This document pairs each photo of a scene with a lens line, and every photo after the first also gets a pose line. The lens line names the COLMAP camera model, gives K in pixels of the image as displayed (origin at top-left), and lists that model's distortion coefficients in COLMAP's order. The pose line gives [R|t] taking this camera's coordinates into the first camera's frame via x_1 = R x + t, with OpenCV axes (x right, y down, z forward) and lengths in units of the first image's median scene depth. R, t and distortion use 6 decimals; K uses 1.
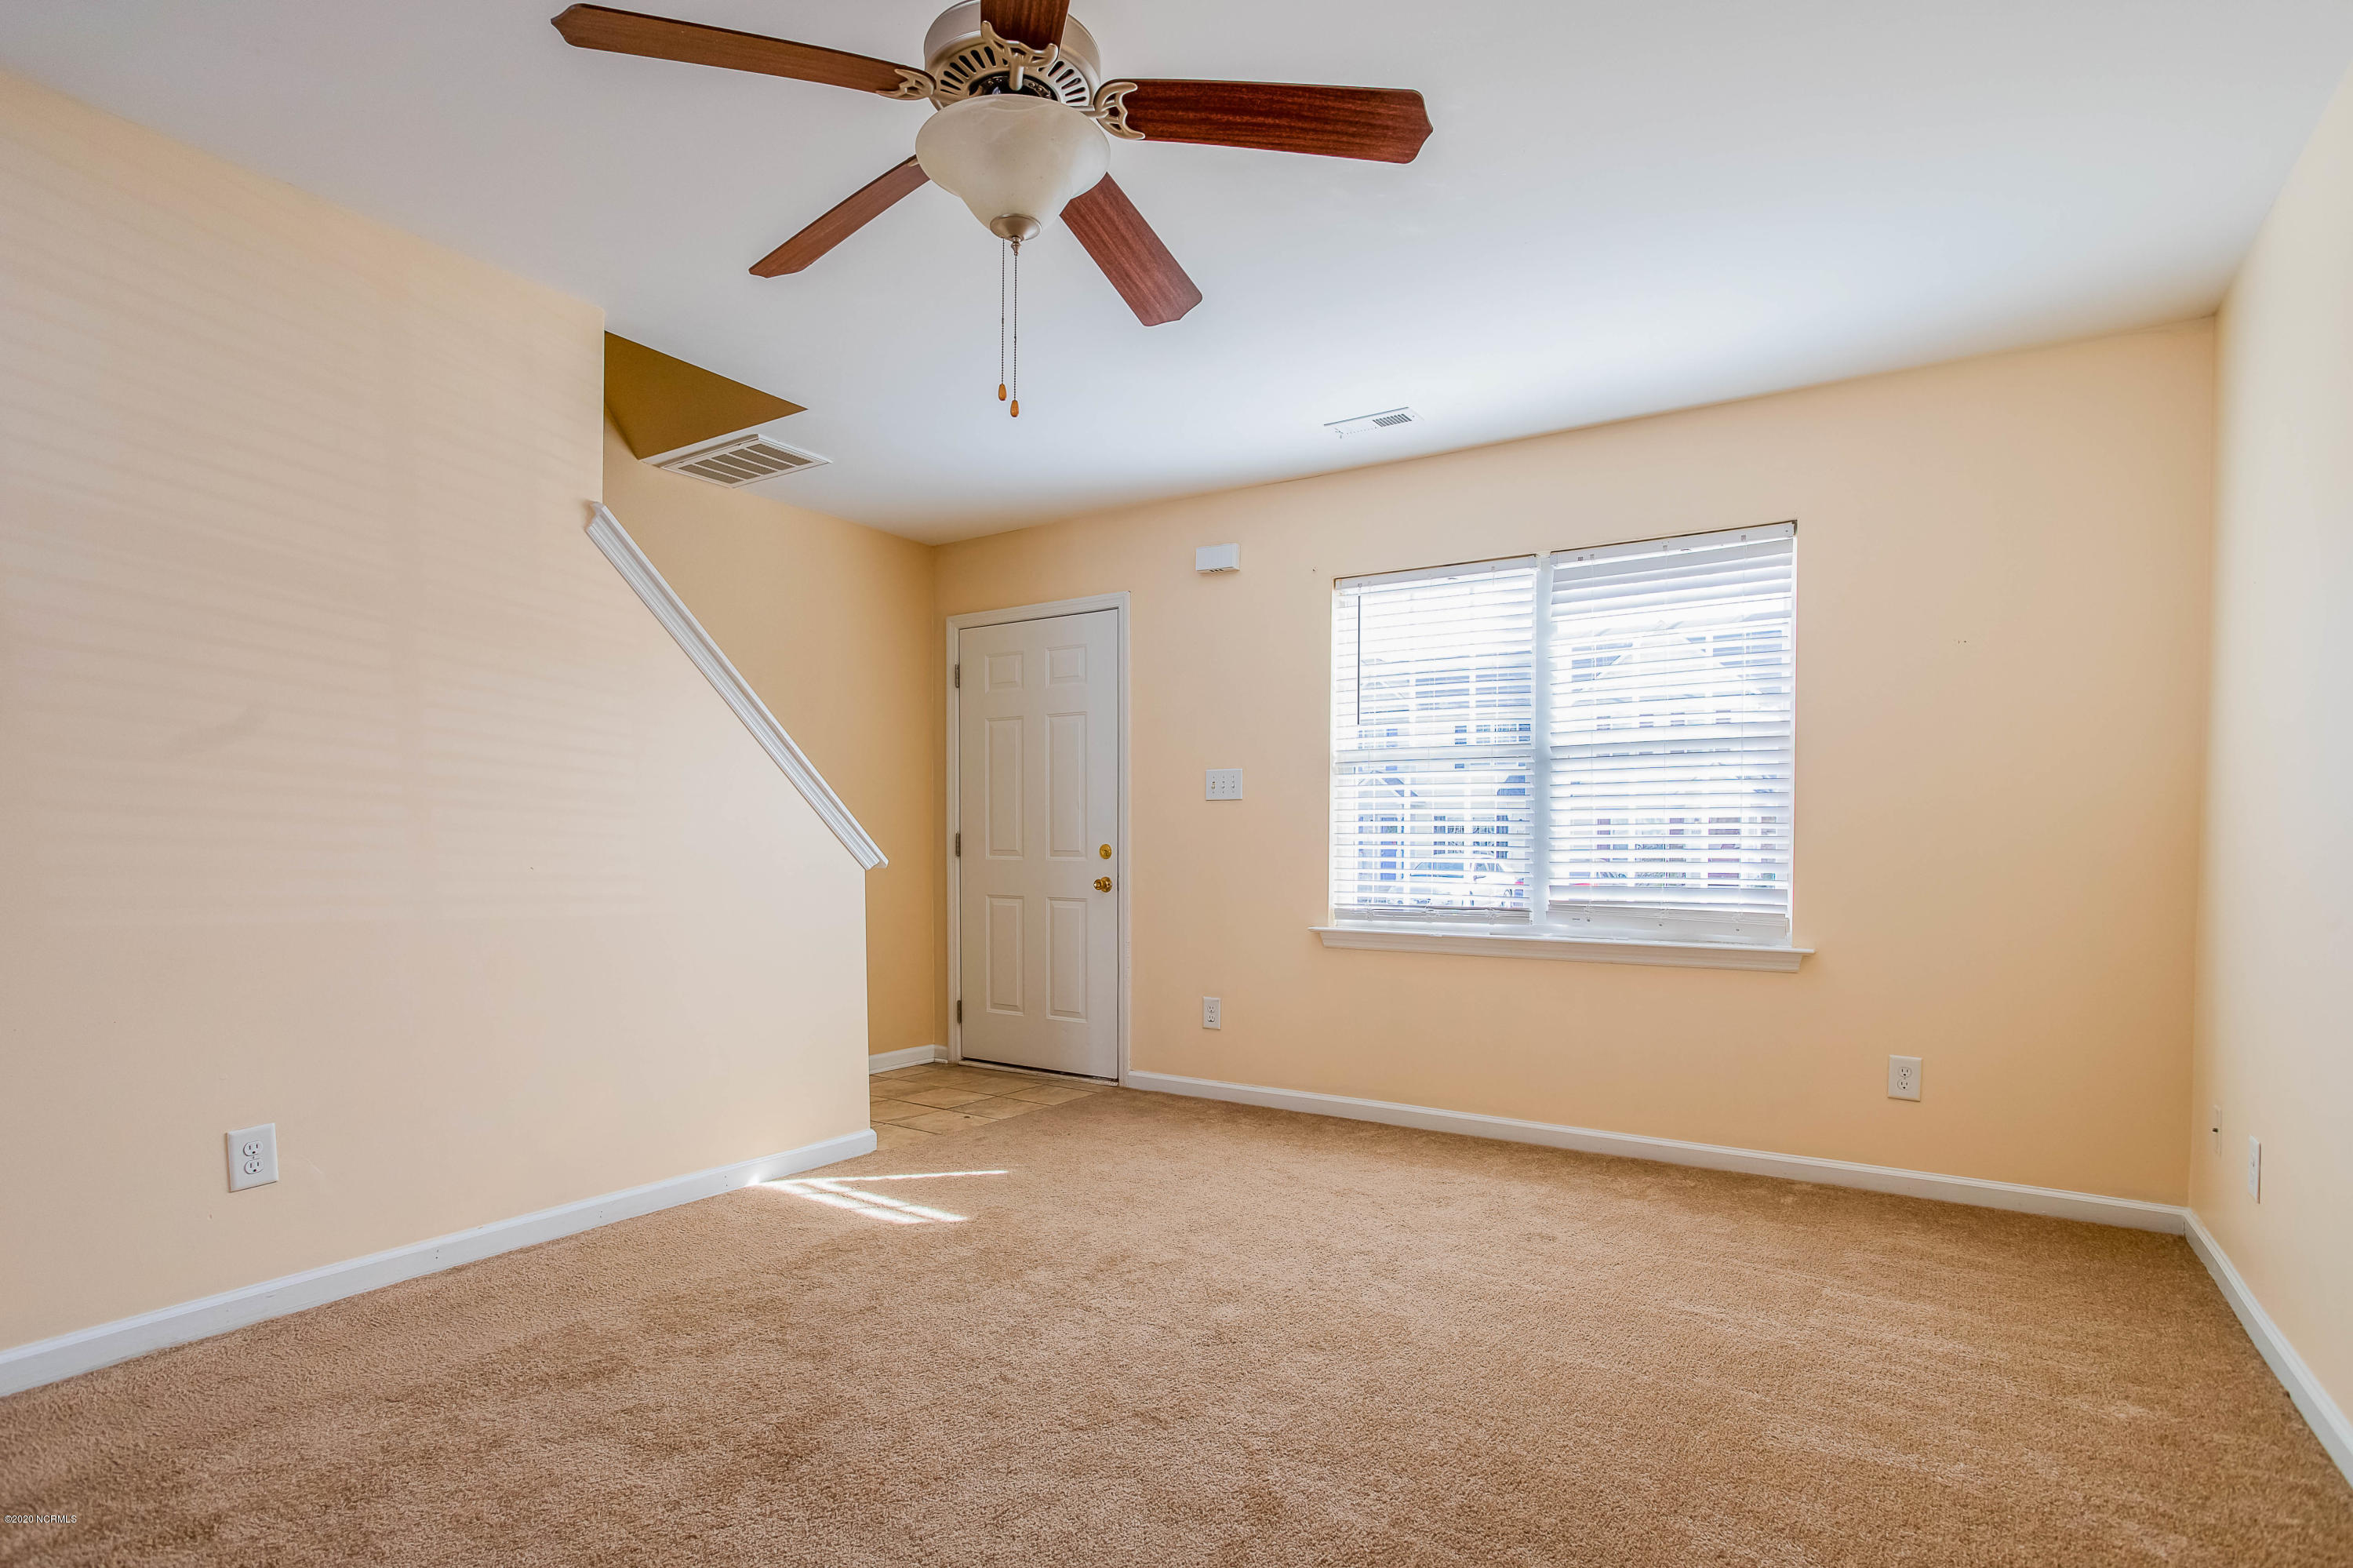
lens RADIAL K [[1194.7, 0, 1180.6], [0, 1194.7, 866.1], [0, 0, 1]] dist [-0.000739, 0.052312]
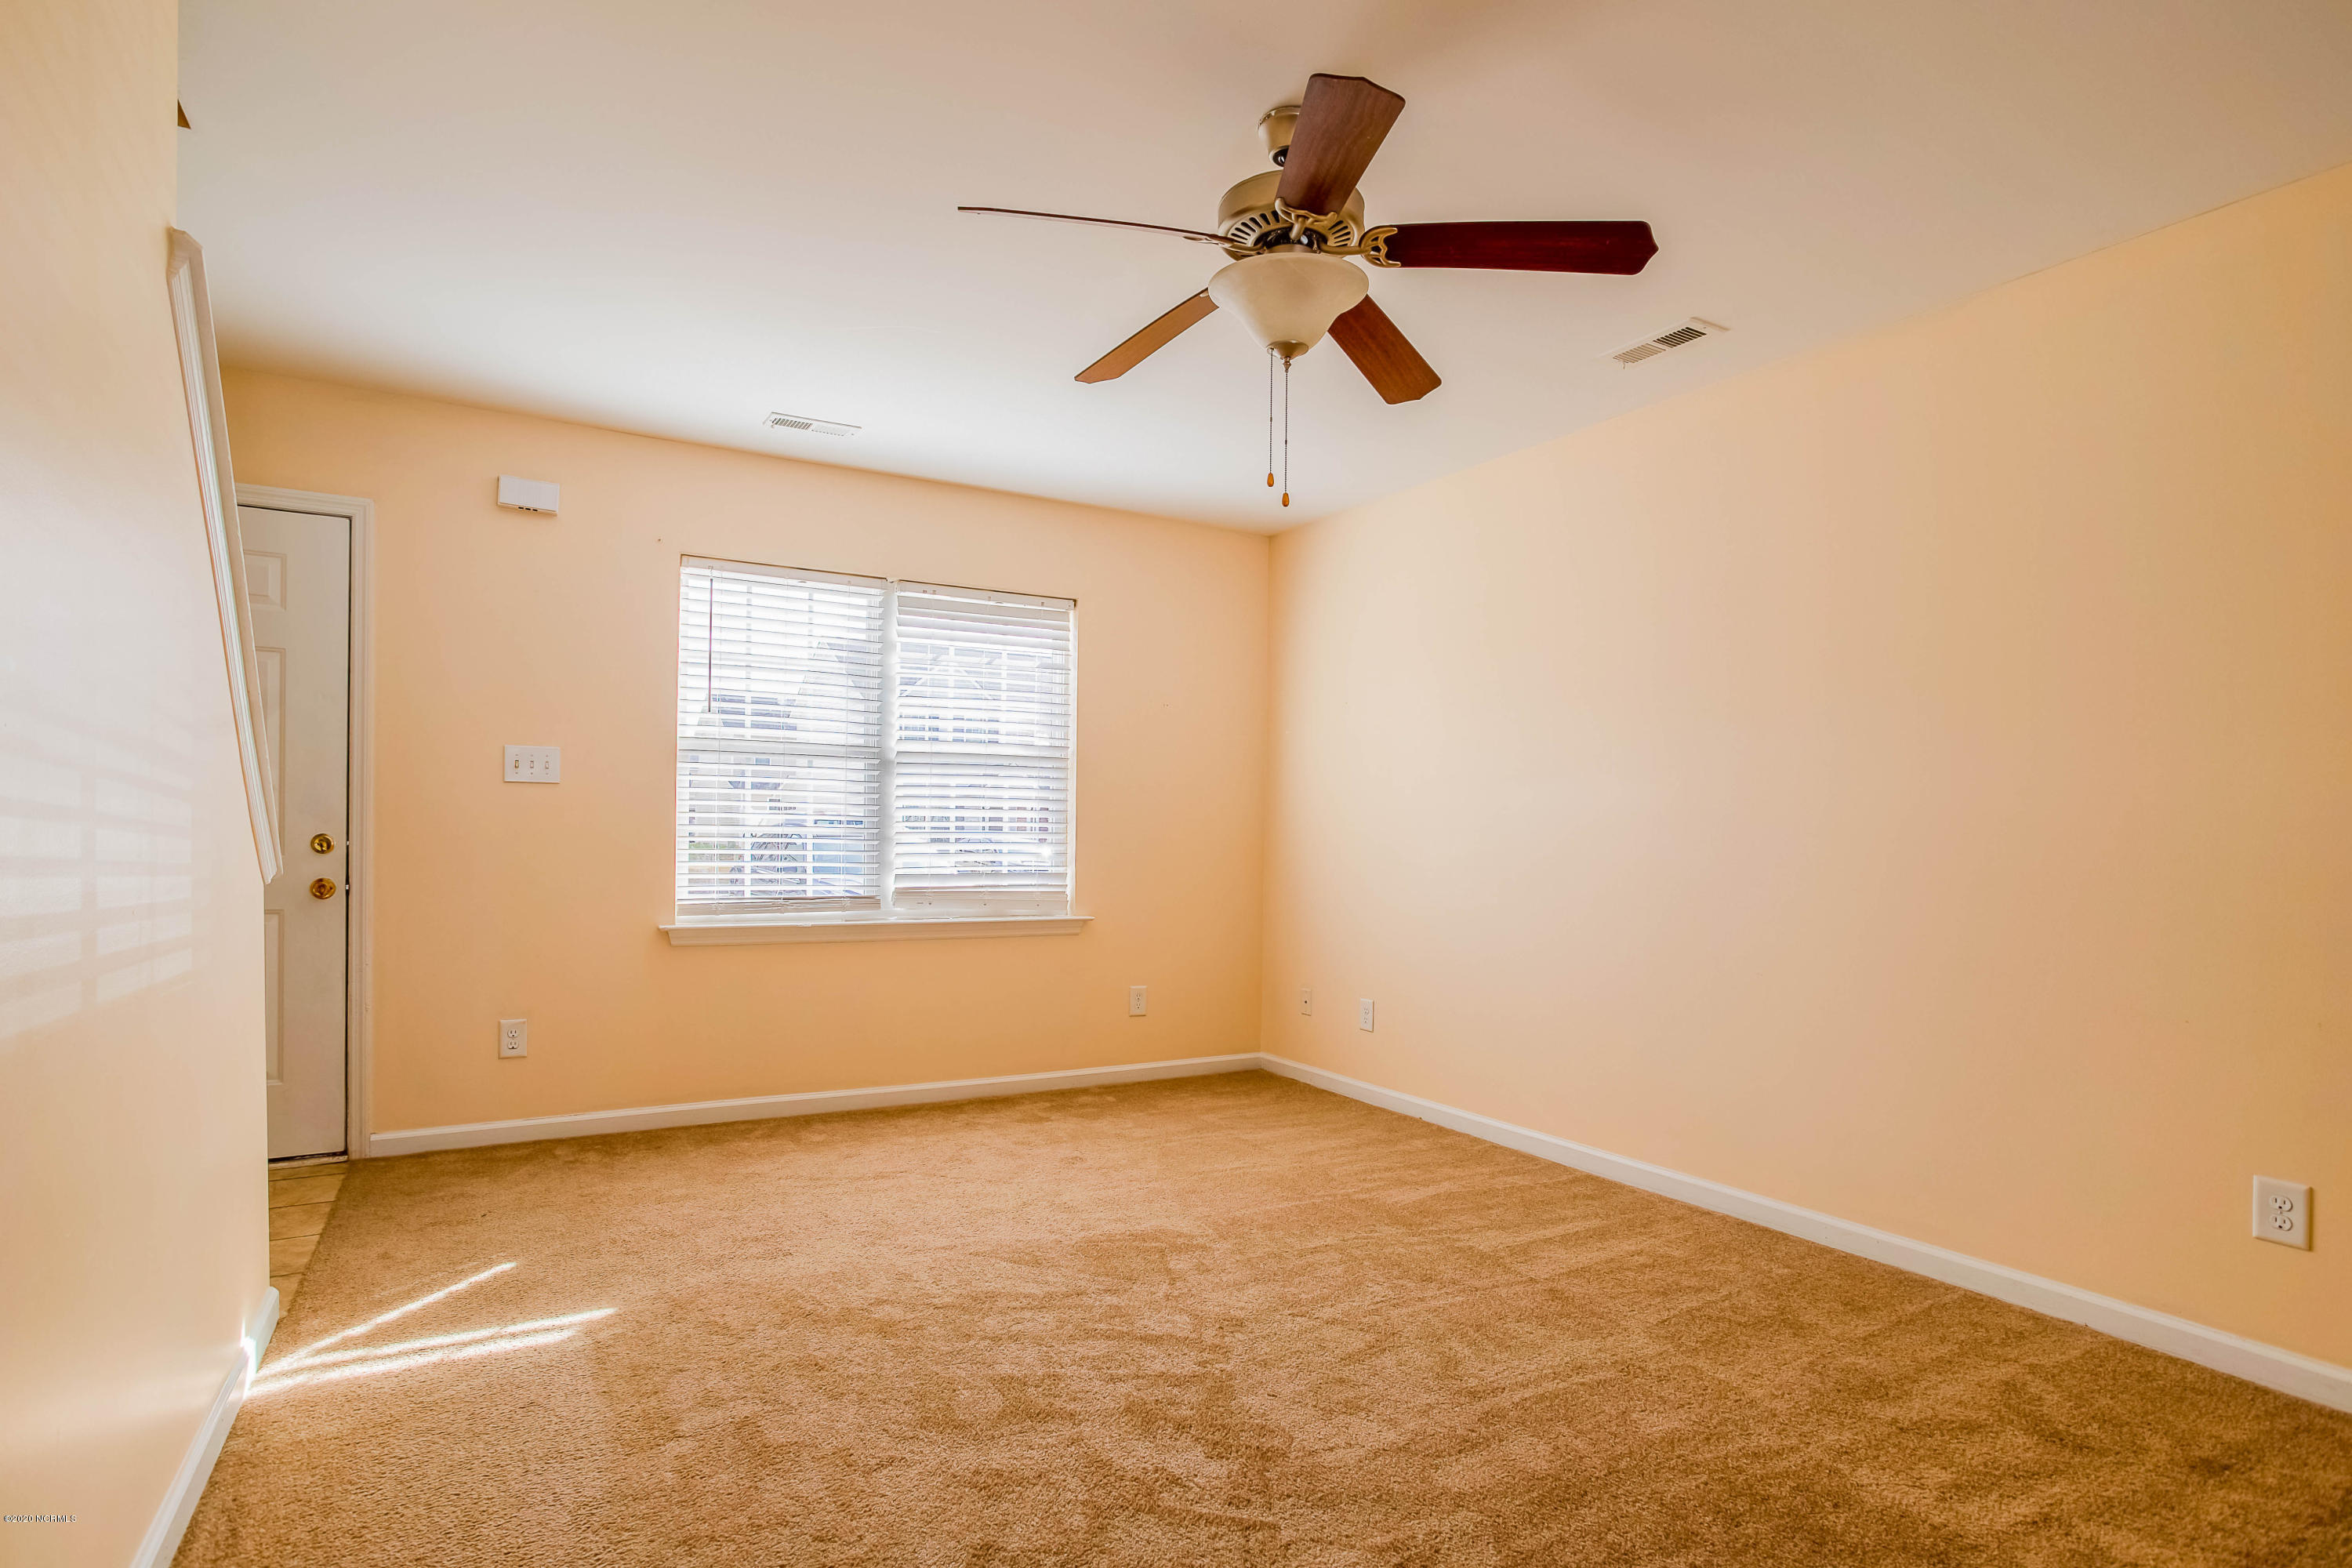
lens RADIAL K [[1213.5, 0, 1112.2], [0, 1213.5, 827.8], [0, 0, 1]] dist [-0.001436, 0.000365]
pose [[0.496029, 0.011227, 0.868234, -0.580512], [0.008338, 0.999809, -0.017691, -0.005667], [-0.868266, 0.016015, 0.495840, 0.257885]]
